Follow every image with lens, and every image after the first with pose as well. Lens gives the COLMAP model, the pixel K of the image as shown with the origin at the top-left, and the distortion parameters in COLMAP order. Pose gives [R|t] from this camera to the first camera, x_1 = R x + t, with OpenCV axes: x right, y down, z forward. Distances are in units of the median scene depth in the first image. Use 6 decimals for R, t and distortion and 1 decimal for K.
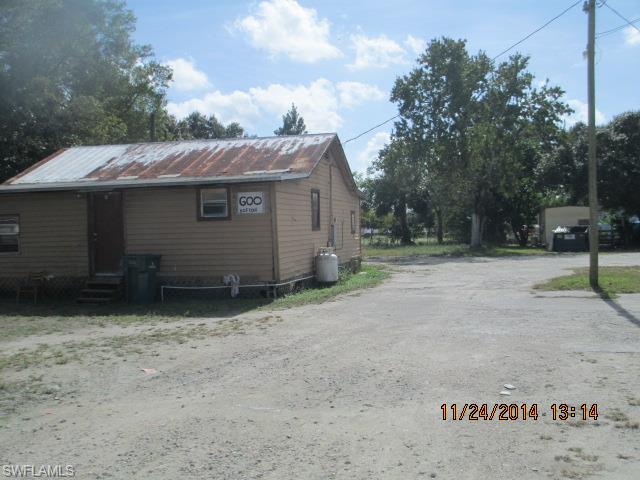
lens RADIAL K [[716.0, 0, 317.9], [0, 716.0, 241.0], [0, 0, 1]] dist [-0.094948, 0.000000]
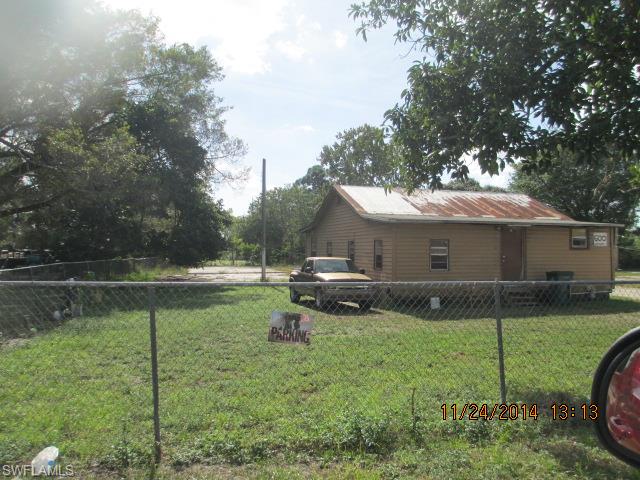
lens RADIAL K [[523.8, 0, 319.3], [0, 523.8, 238.7], [0, 0, 1]] dist [0.006039, 0.002361]
pose [[0.856028, 0.038691, 0.515480, -1.151842], [-0.017291, 0.998780, -0.046253, 0.009091], [-0.516641, 0.030681, 0.855652, 0.308191]]
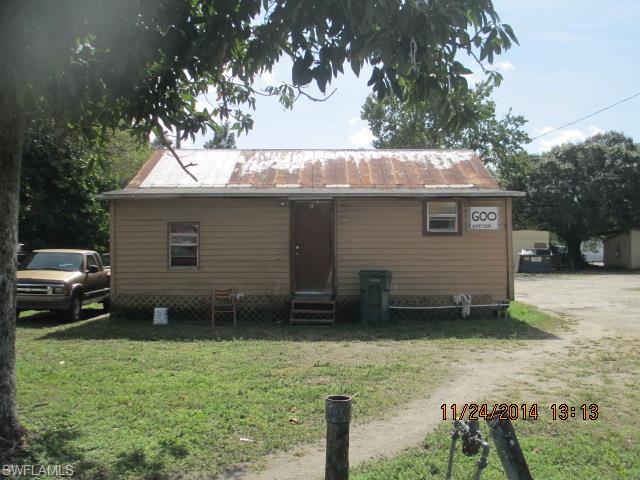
lens RADIAL K [[716.0, 0, 320.5], [0, 716.0, 242.8], [0, 0, 1]] dist [-0.094948, 0.000000]
pose [[0.975527, 0.022880, 0.218687, -0.482981], [-0.017582, 0.999504, -0.026145, 0.007492], [-0.219177, 0.021660, 0.975445, 0.116301]]
